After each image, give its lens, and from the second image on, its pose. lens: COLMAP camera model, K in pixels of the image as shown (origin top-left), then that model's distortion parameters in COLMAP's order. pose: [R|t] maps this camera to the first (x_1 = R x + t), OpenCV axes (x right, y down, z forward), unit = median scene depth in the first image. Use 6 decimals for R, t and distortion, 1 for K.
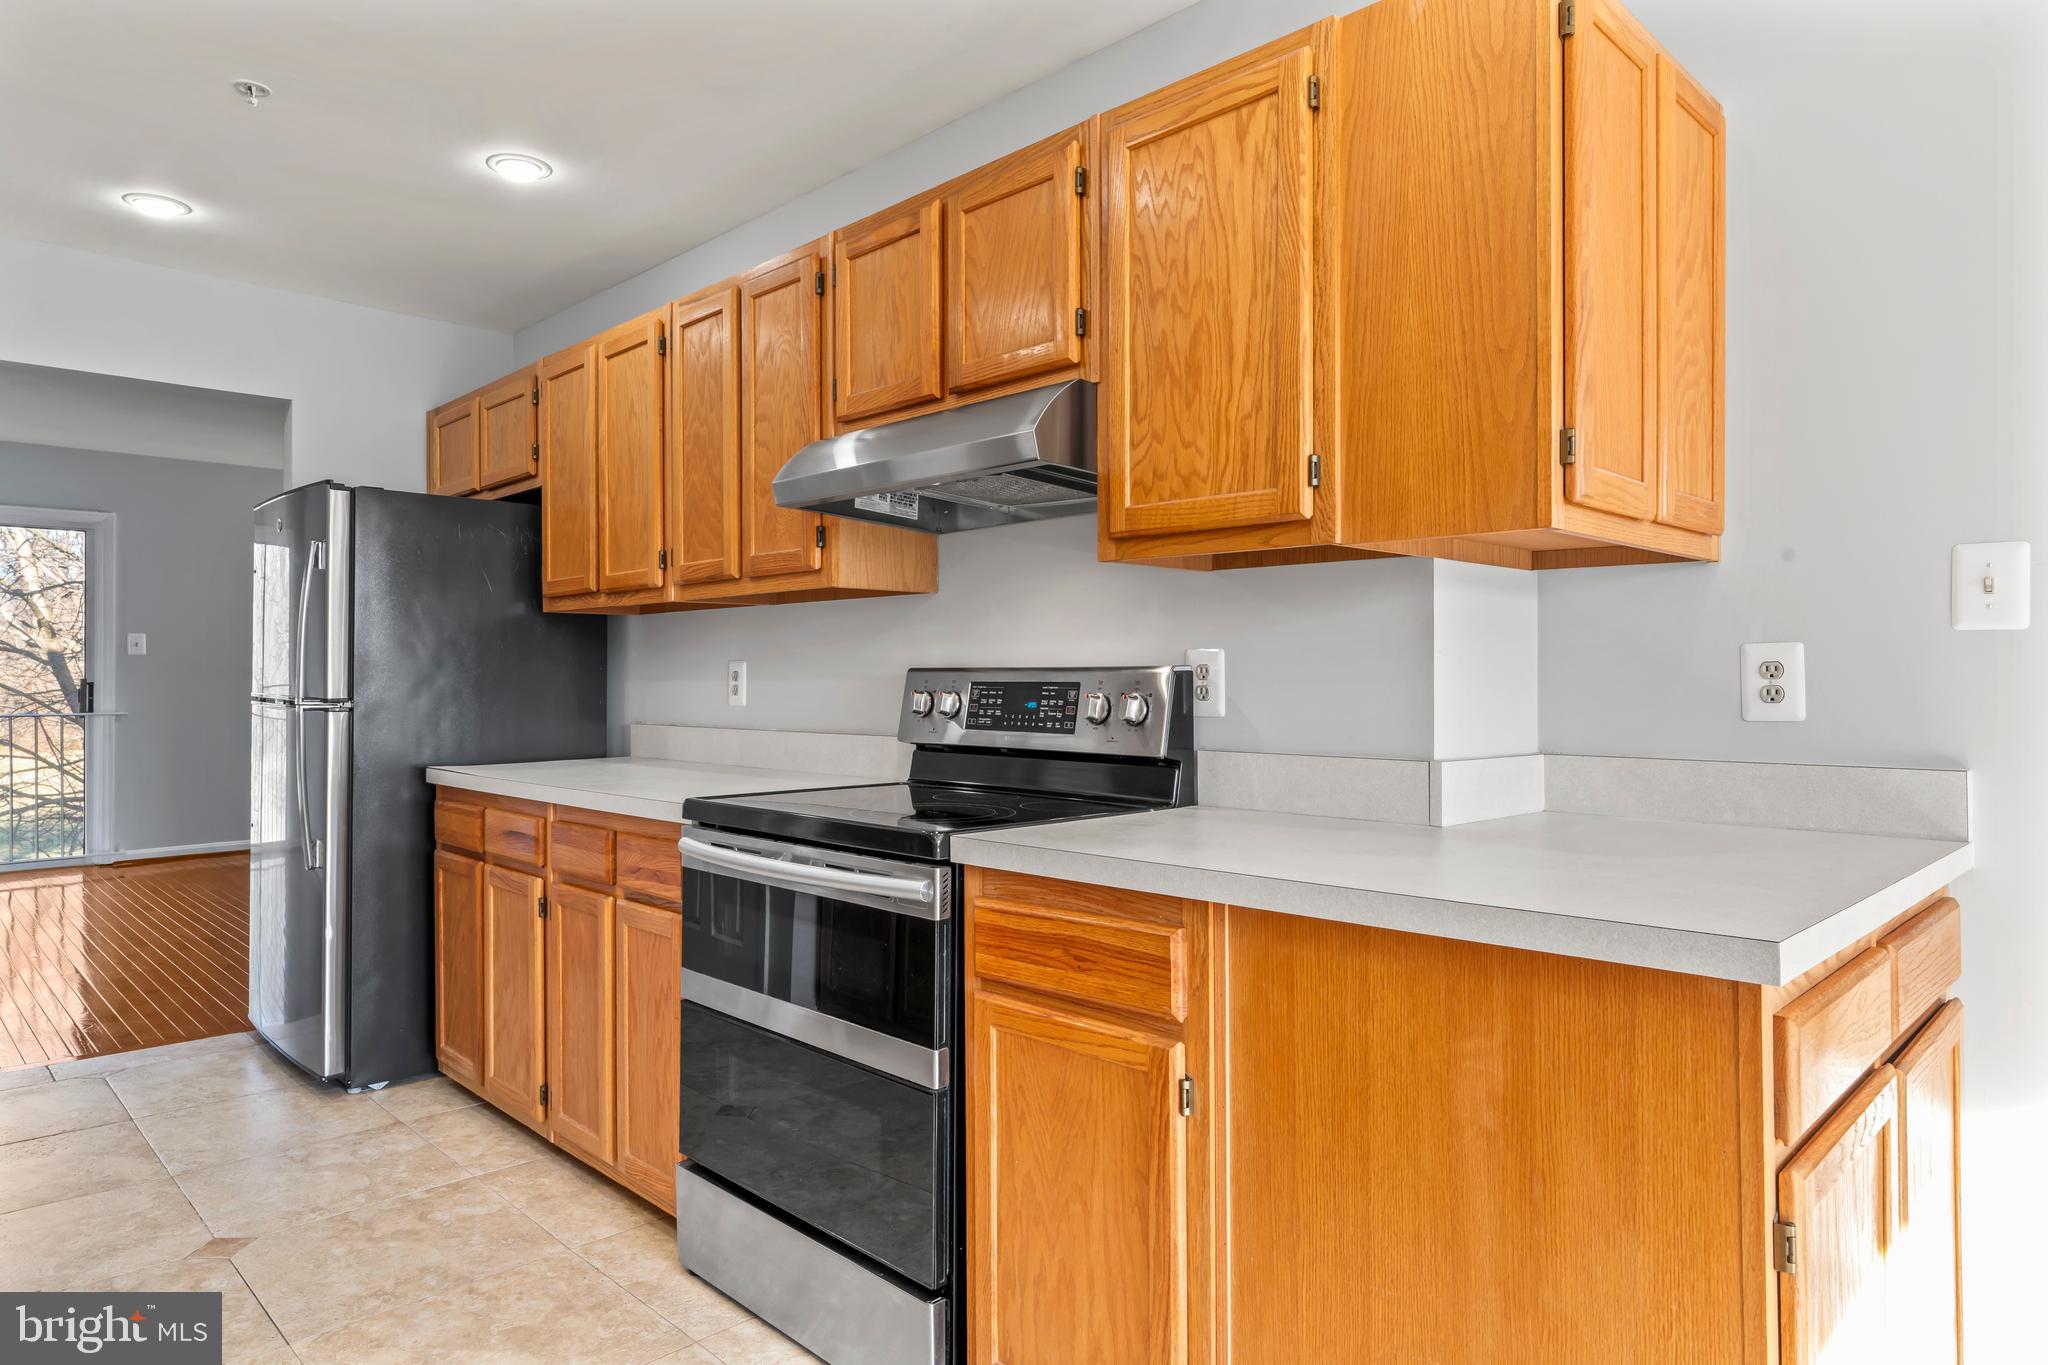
lens RADIAL K [[1211.2, 0, 1017.3], [0, 1211.2, 664.8], [0, 0, 1]] dist [-0.003164, 0.001471]
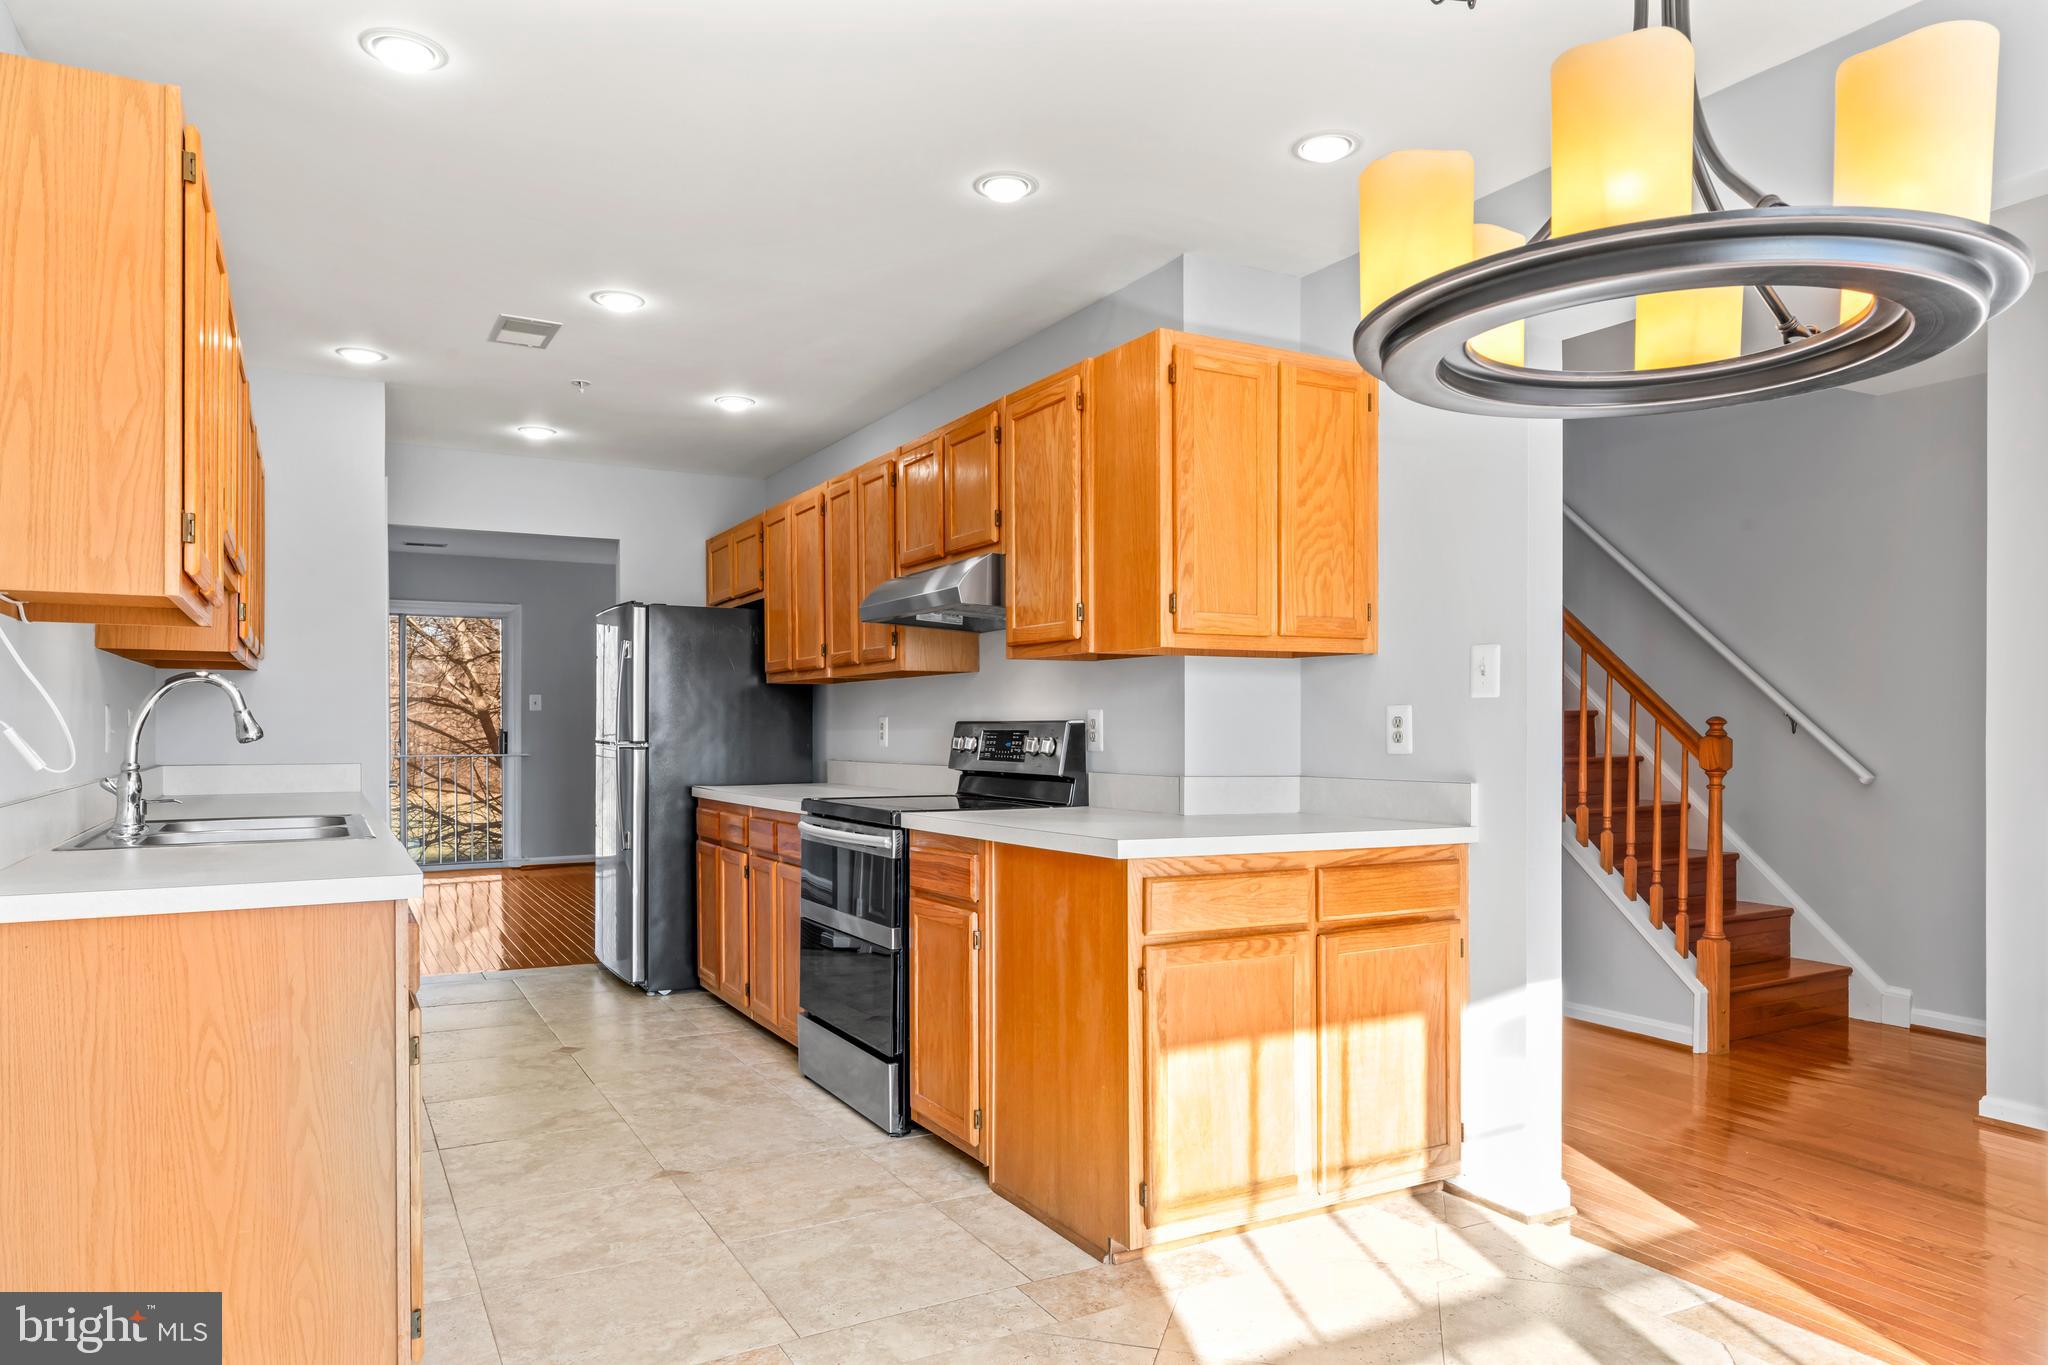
lens RADIAL K [[1285.2, 0, 1019.3], [0, 1285.2, 728.3], [0, 0, 1]] dist [0.006657, 0.000269]
pose [[0.962062, -0.000043, -0.272831, 0.432260], [0.002741, 0.999951, 0.009507, -0.003717], [0.272817, -0.009894, 0.962015, -0.549896]]
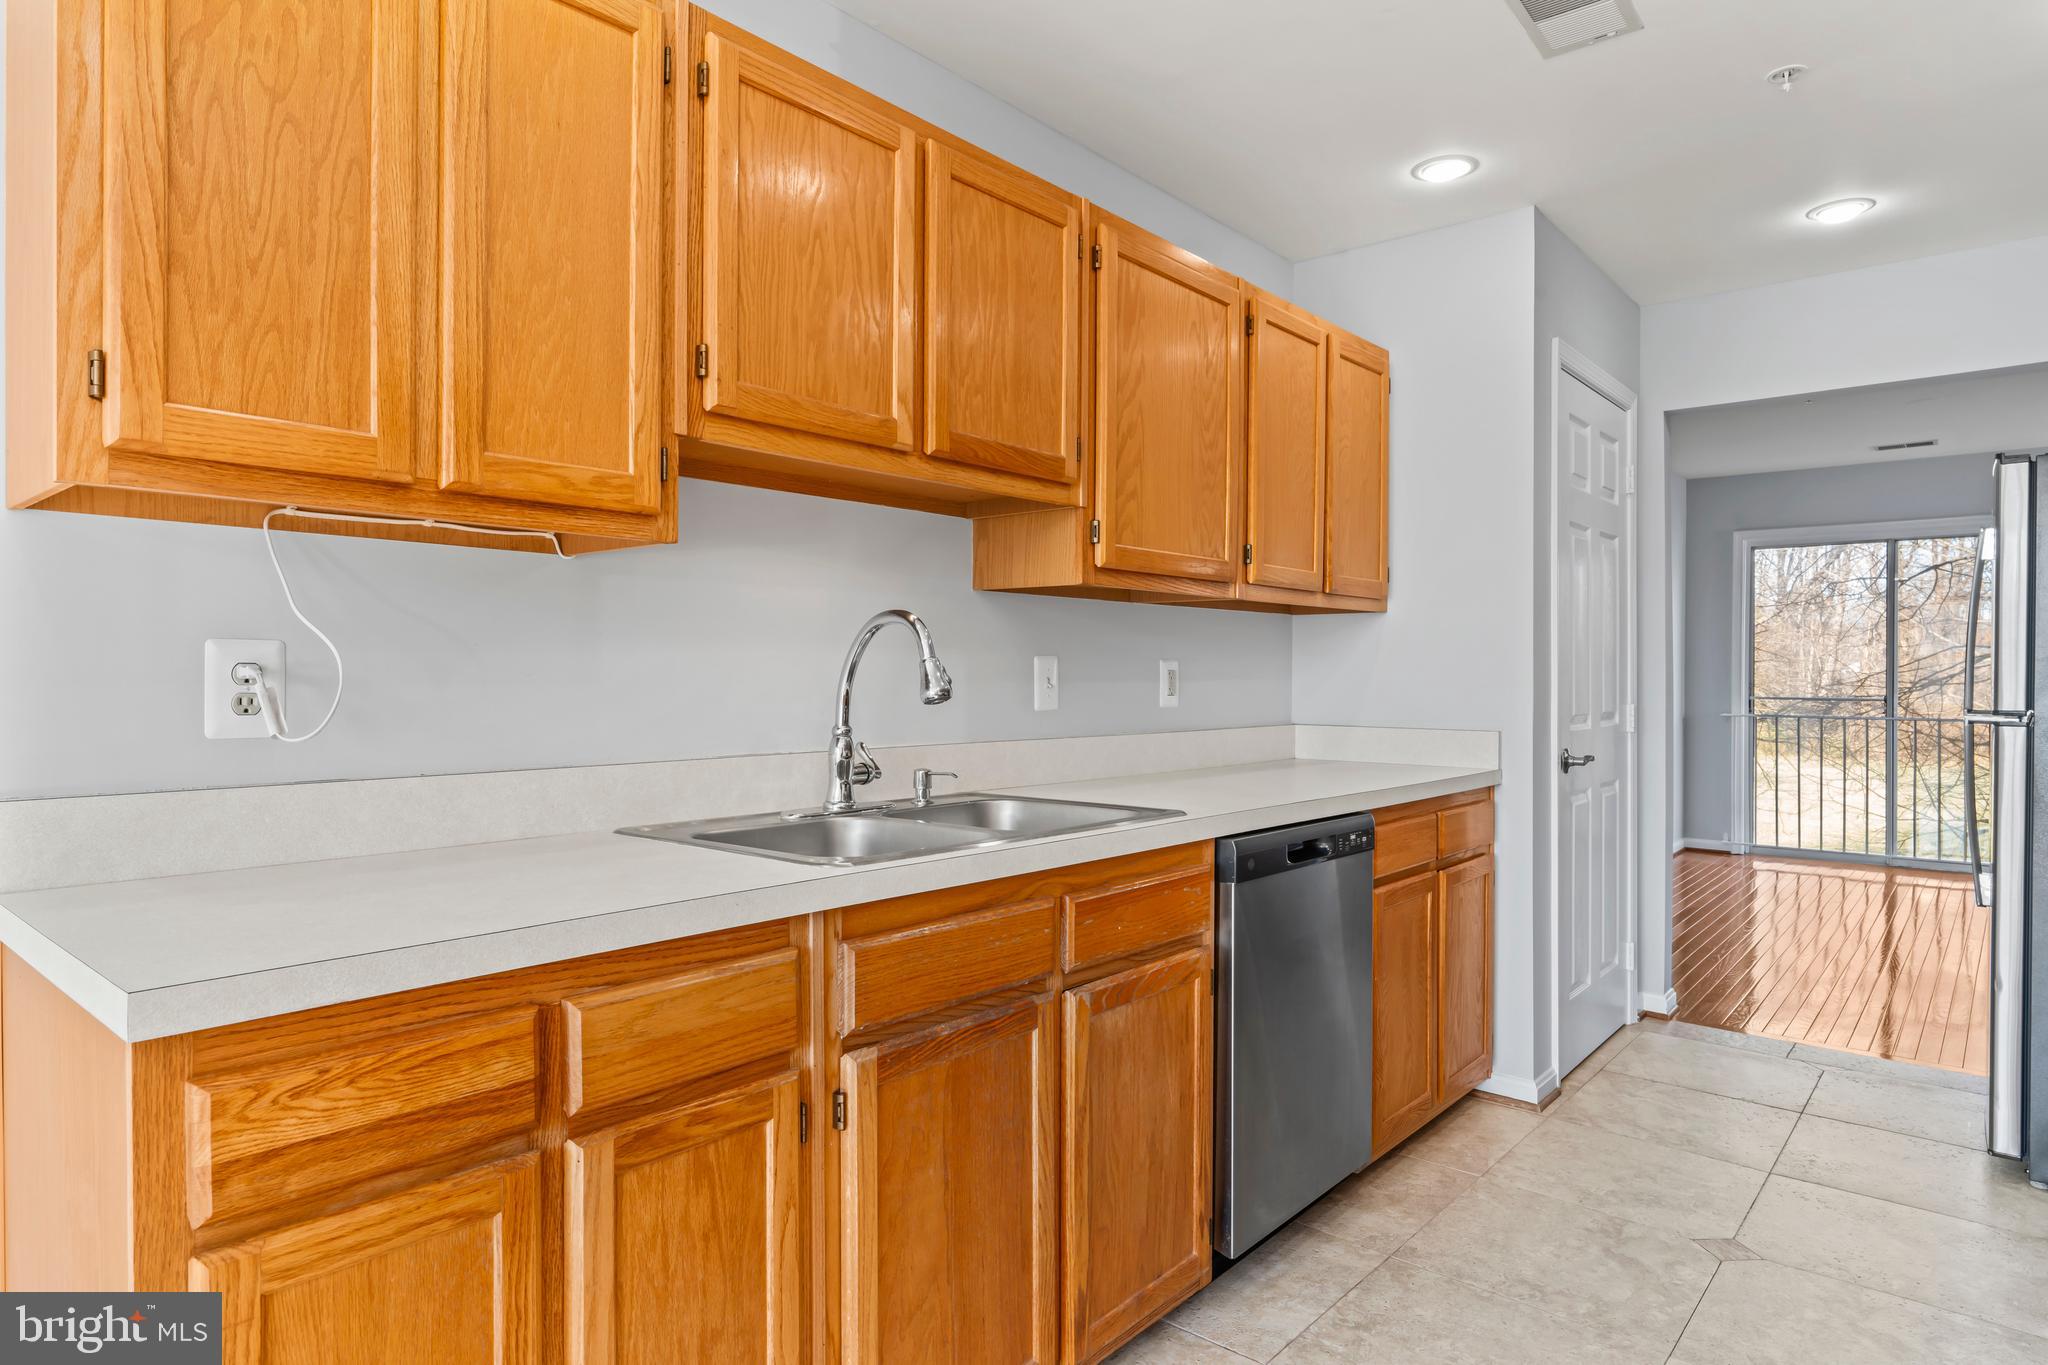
lens RADIAL K [[1188.9, 0, 1024.0], [0, 1188.9, 682.5], [0, 0, 1]] dist [-0.005482, -0.000509]
pose [[0.090607, 0.000096, -0.995887, 0.235570], [0.005276, 0.999986, 0.000577, 0.004784], [0.995873, -0.005307, 0.090606, 0.283693]]
